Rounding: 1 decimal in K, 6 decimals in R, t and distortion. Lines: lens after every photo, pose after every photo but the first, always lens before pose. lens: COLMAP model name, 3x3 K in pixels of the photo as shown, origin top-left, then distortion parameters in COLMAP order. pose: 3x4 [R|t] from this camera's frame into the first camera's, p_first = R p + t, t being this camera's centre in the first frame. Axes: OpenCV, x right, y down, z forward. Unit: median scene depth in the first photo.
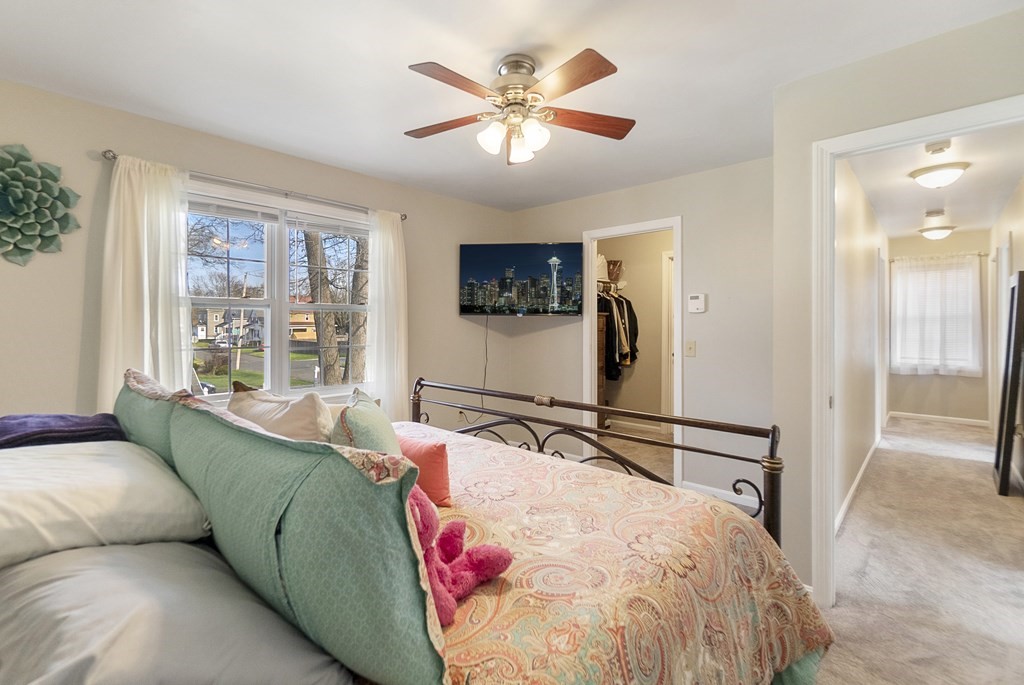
lens RADIAL K [[456.9, 0, 497.1], [0, 456.9, 325.3], [0, 0, 1]] dist [-0.001169, -0.001248]
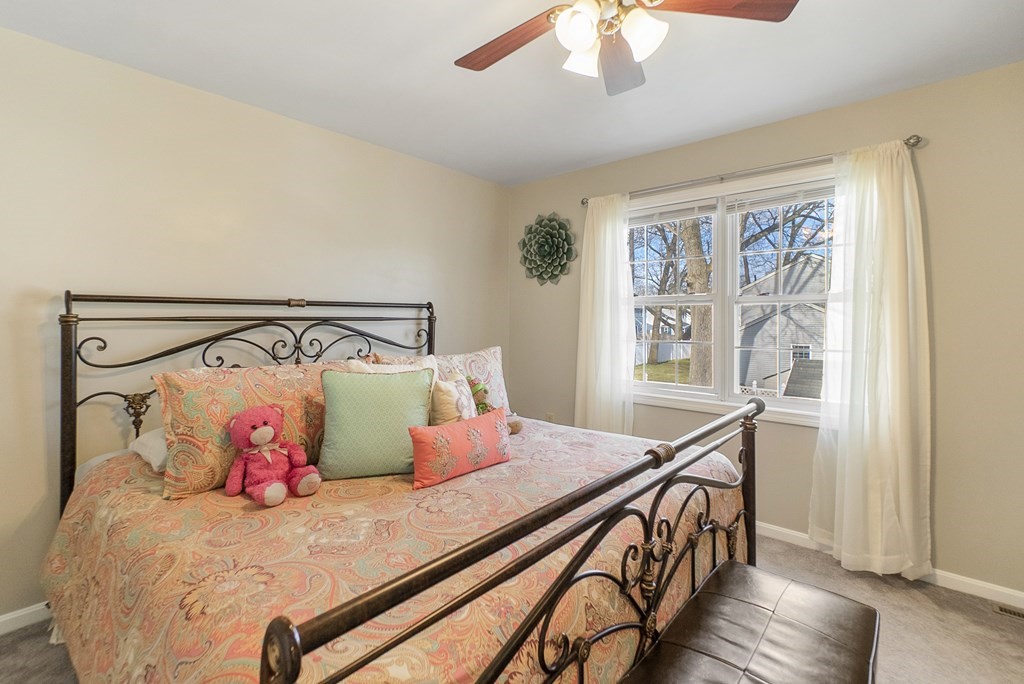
lens RADIAL K [[456.9, 0, 514.7], [0, 456.9, 319.1], [0, 0, 1]] dist [-0.001169, -0.001248]
pose [[0.046244, -0.000227, -0.998930, 0.901320], [-0.005388, 0.999985, -0.000476, -0.000602], [0.998916, 0.005404, 0.046242, 1.095802]]
